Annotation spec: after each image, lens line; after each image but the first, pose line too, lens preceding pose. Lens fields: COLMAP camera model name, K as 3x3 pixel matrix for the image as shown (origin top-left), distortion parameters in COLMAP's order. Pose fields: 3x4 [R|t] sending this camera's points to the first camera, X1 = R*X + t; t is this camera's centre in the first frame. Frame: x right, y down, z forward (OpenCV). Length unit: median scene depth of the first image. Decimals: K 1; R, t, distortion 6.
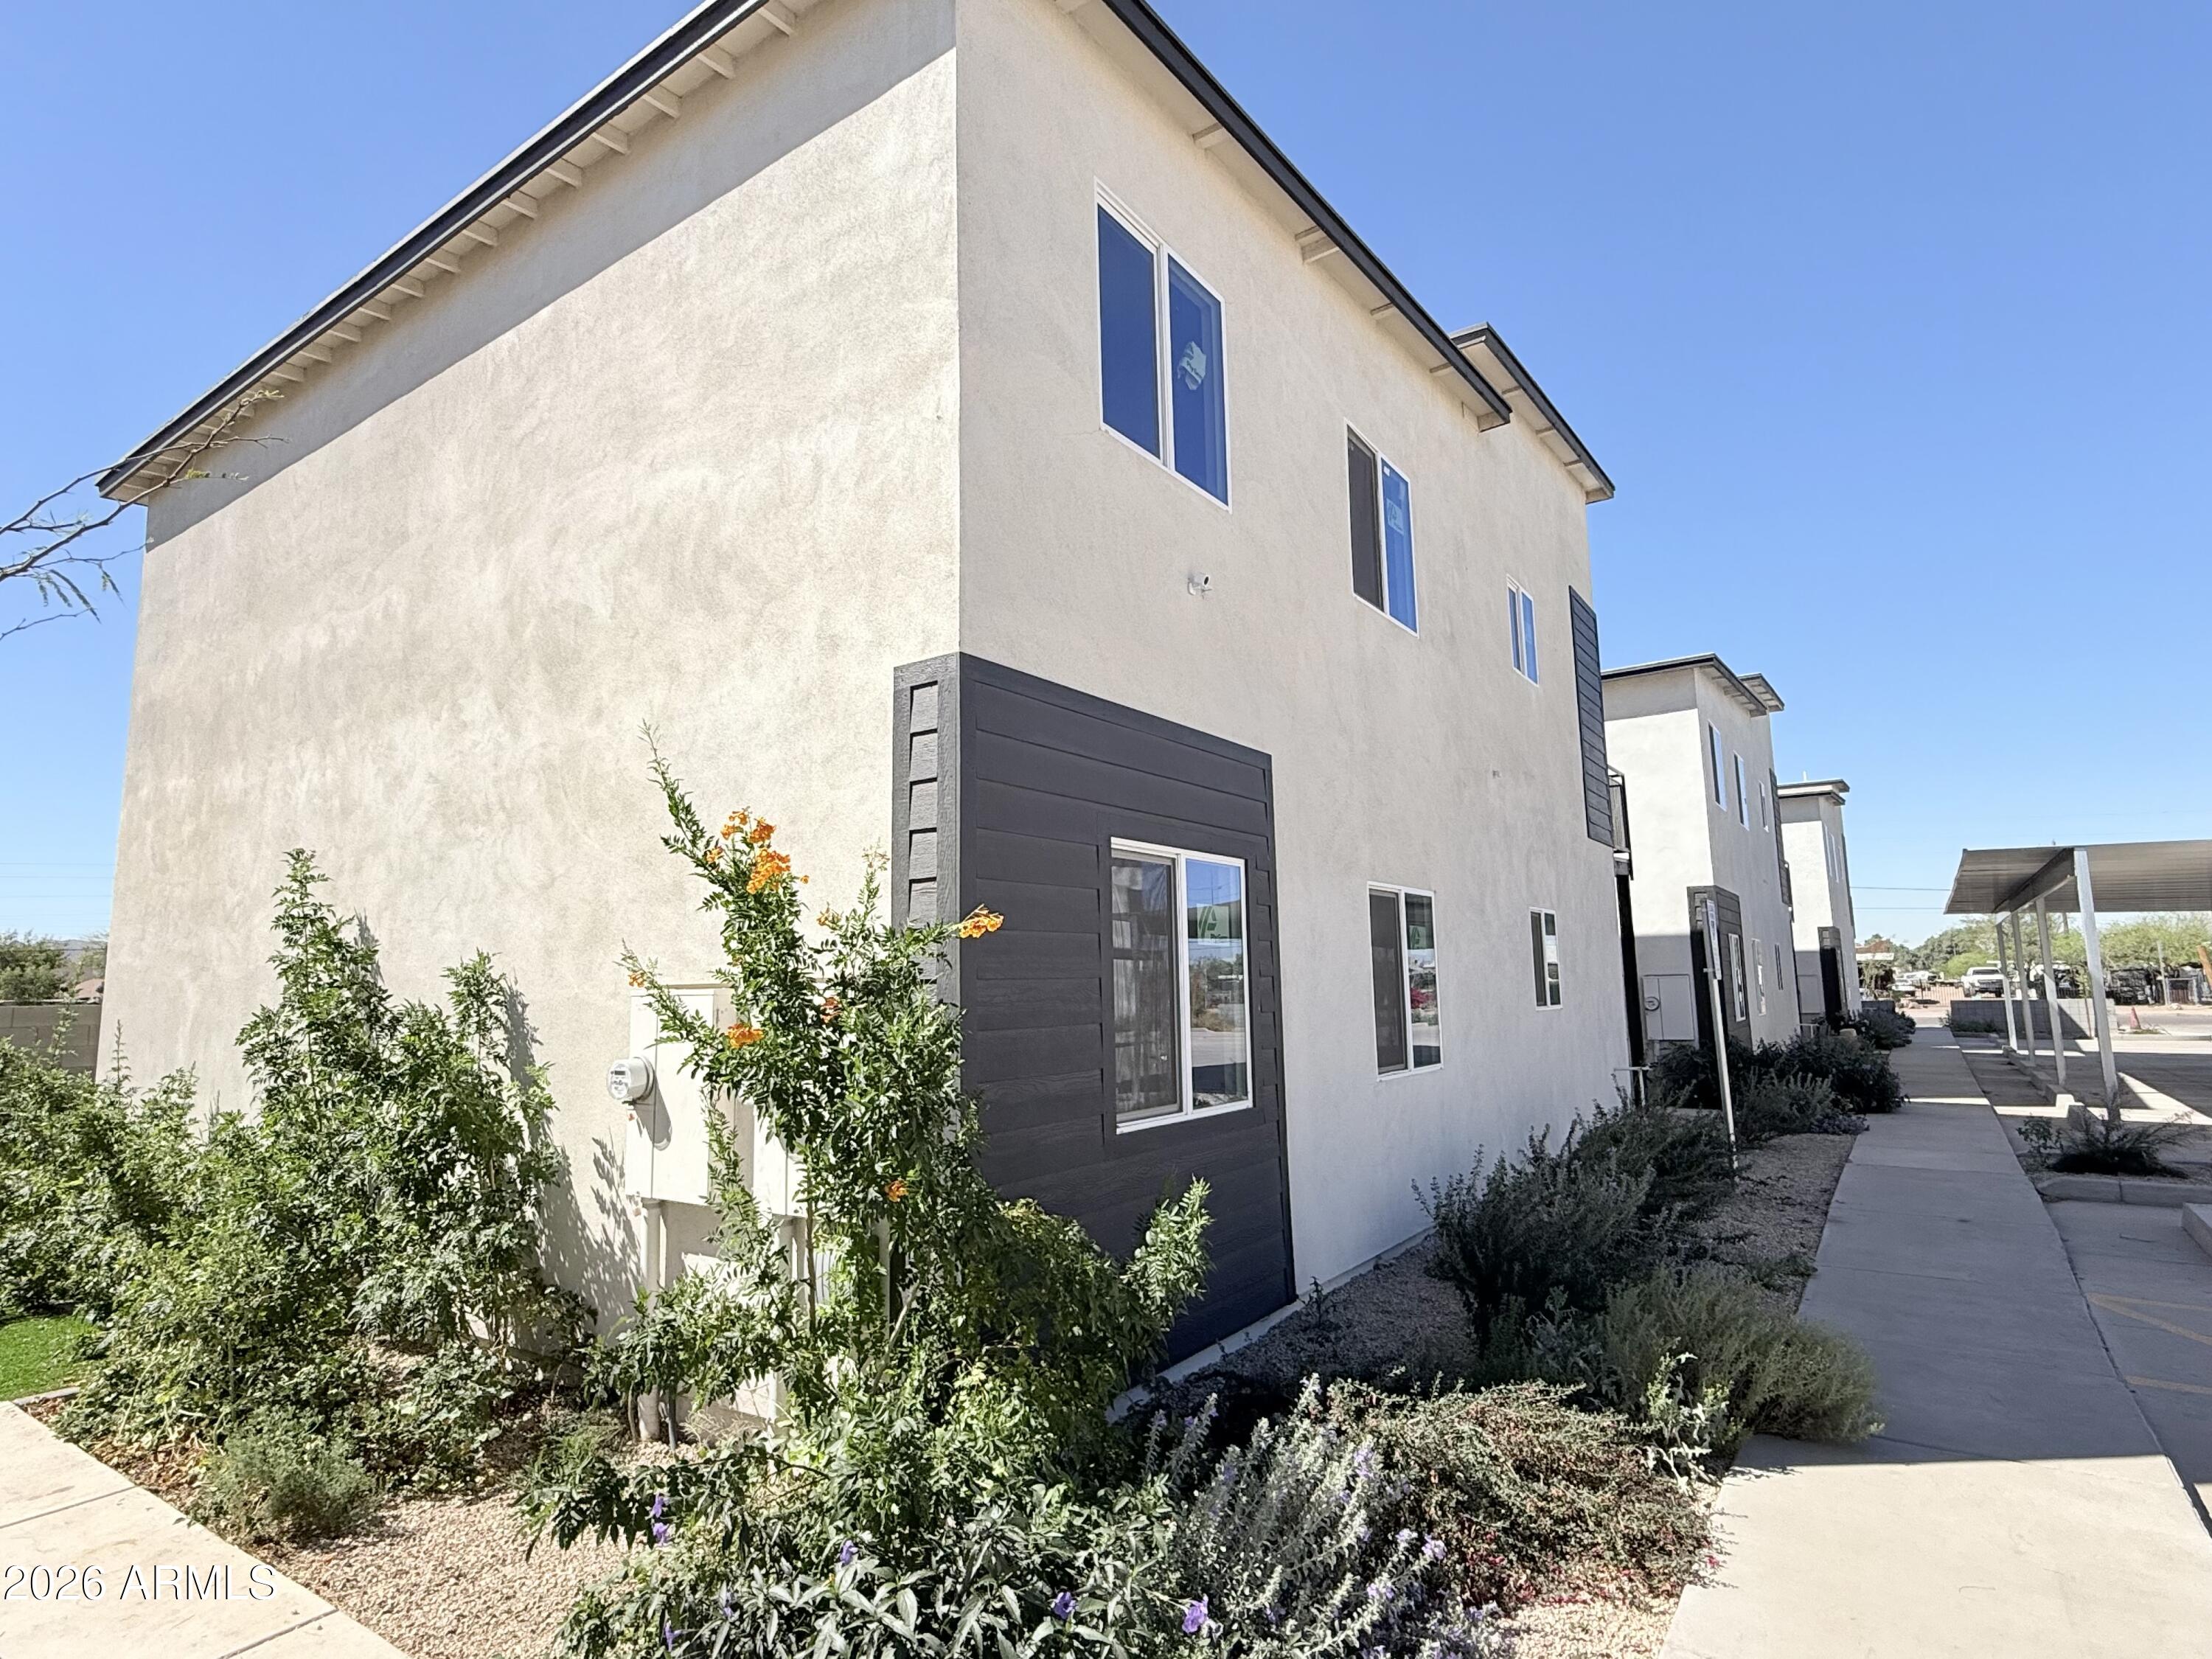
lens RADIAL K [[1171.0, 0, 1100.4], [0, 1171.0, 831.2], [0, 0, 1]] dist [-0.000371, 0.000333]
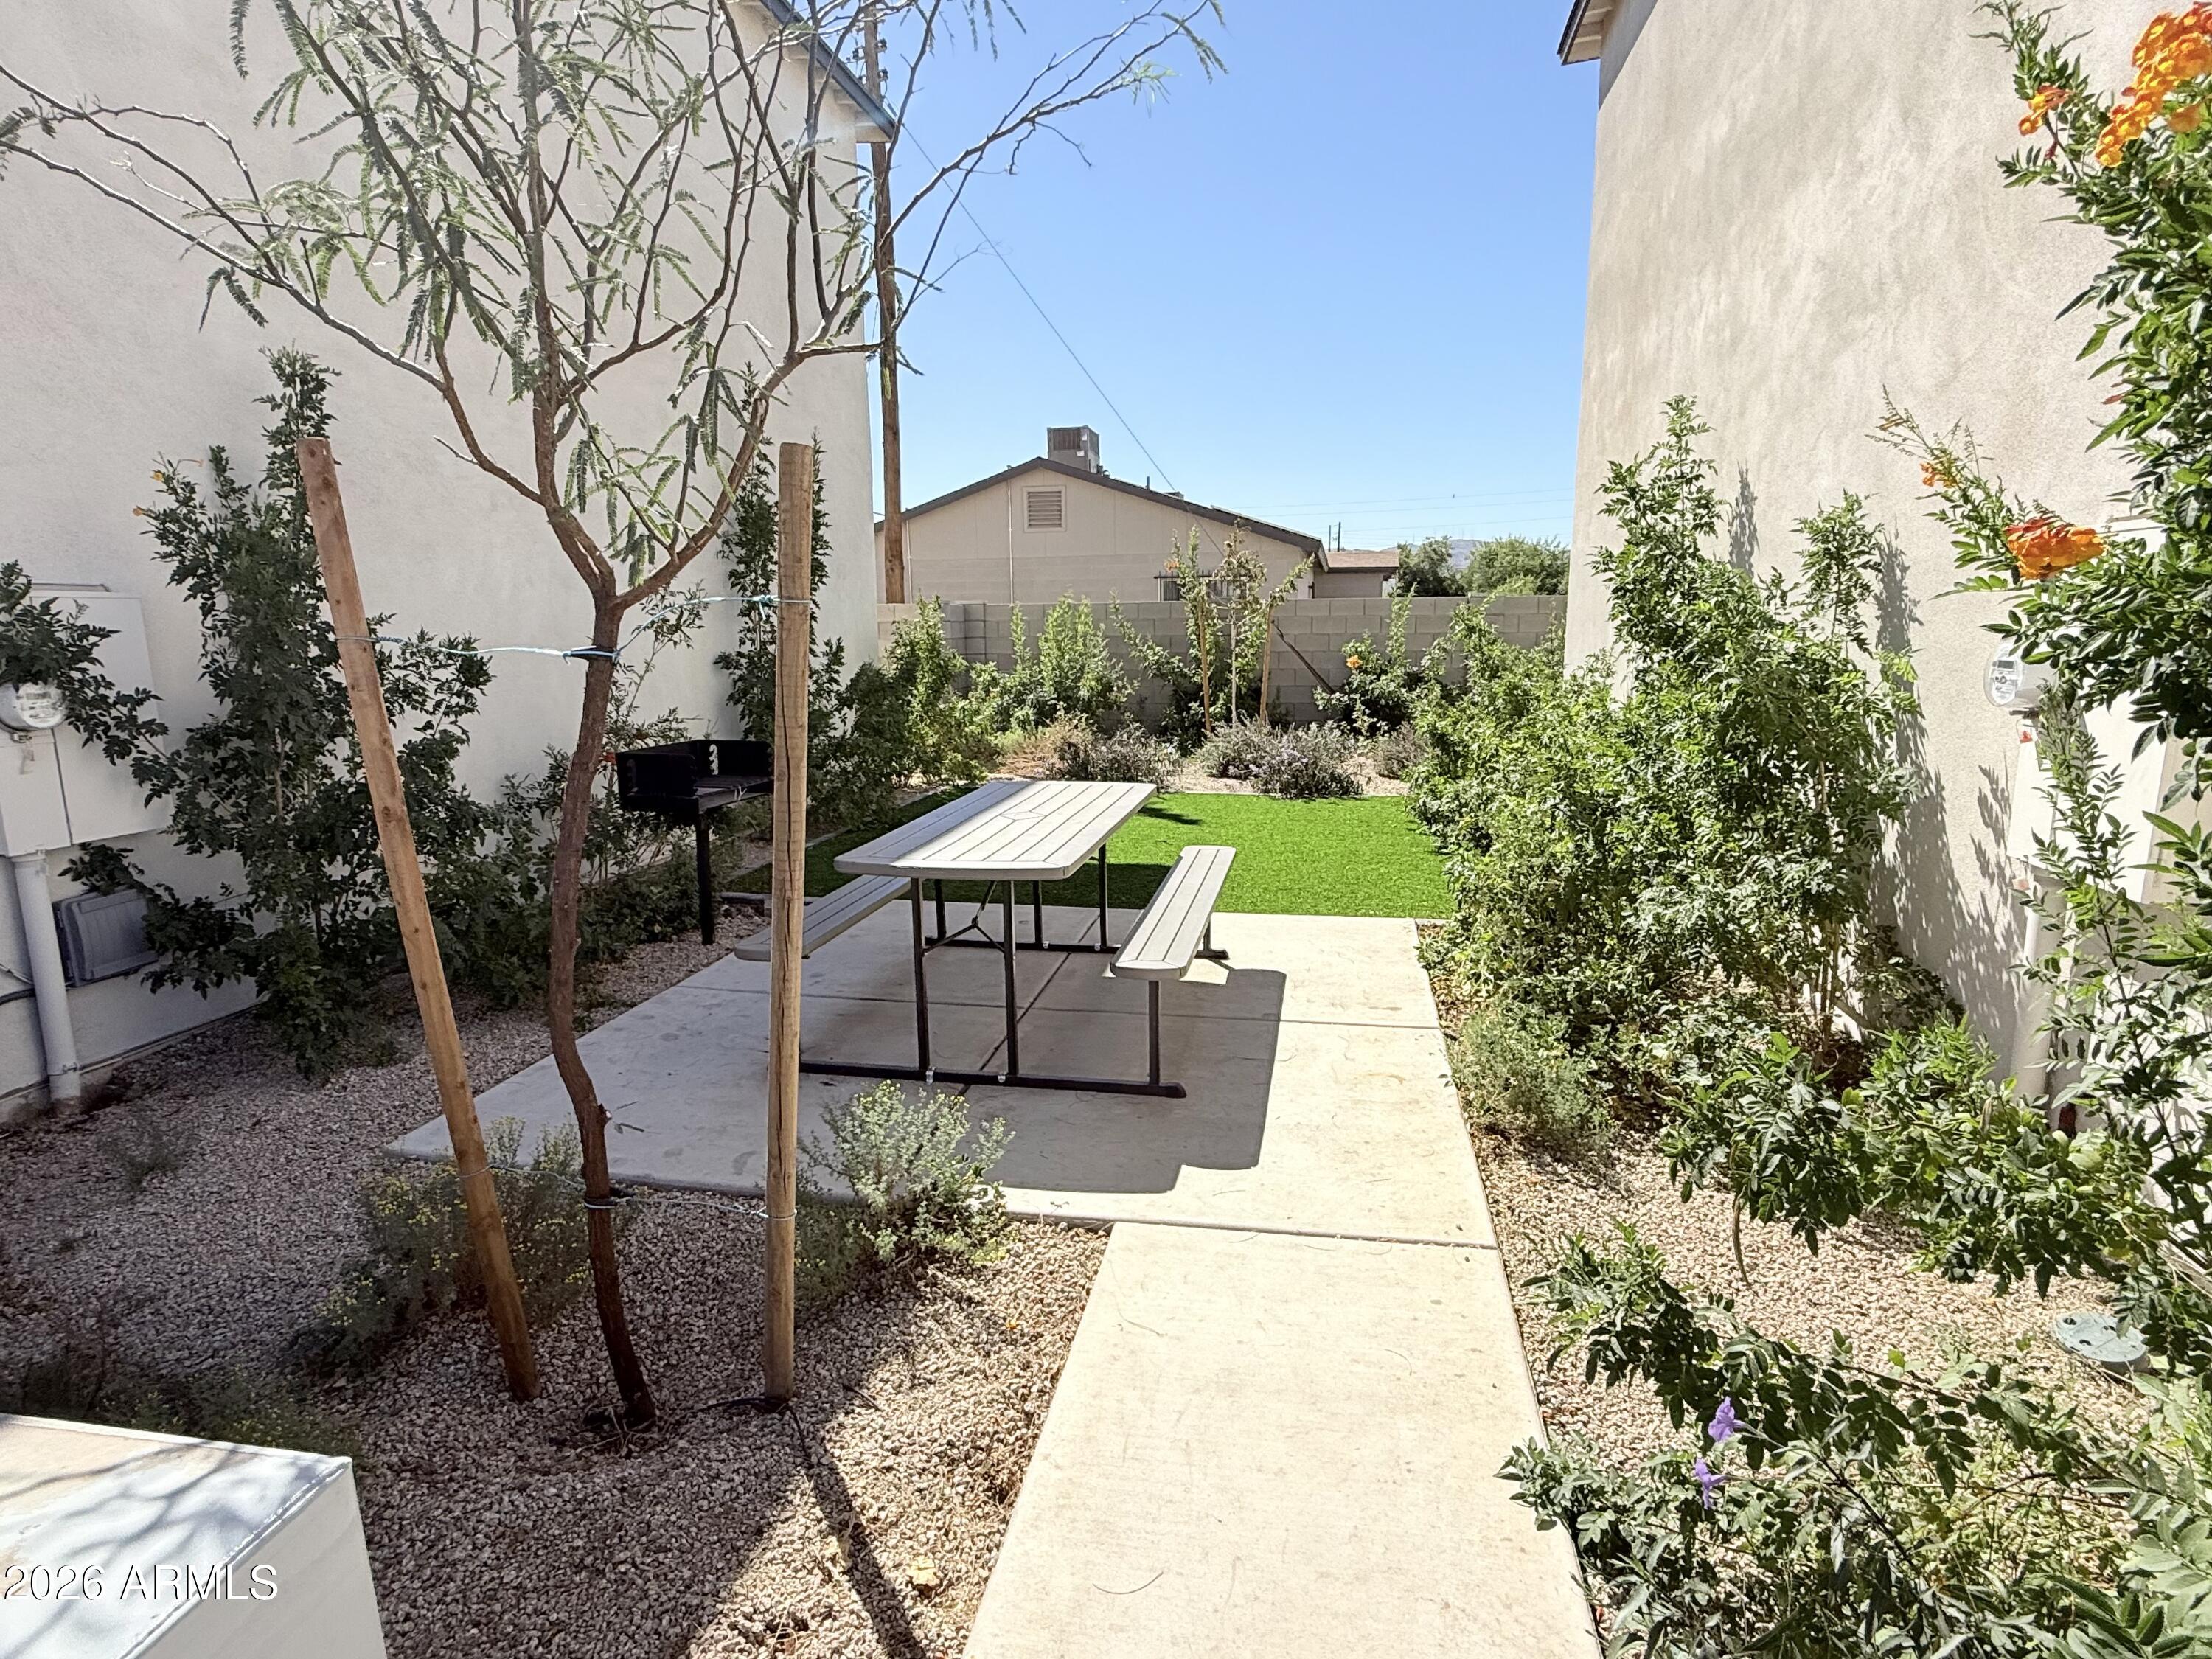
lens RADIAL K [[1159.3, 0, 1096.5], [0, 1159.3, 817.1], [0, 0, 1]] dist [0.001438, 0.000280]
pose [[0.384215, 0.173683, -0.906760, -0.024806], [0.121228, 0.964151, 0.236043, 0.069936], [0.915250, -0.200616, 0.349386, 0.286787]]
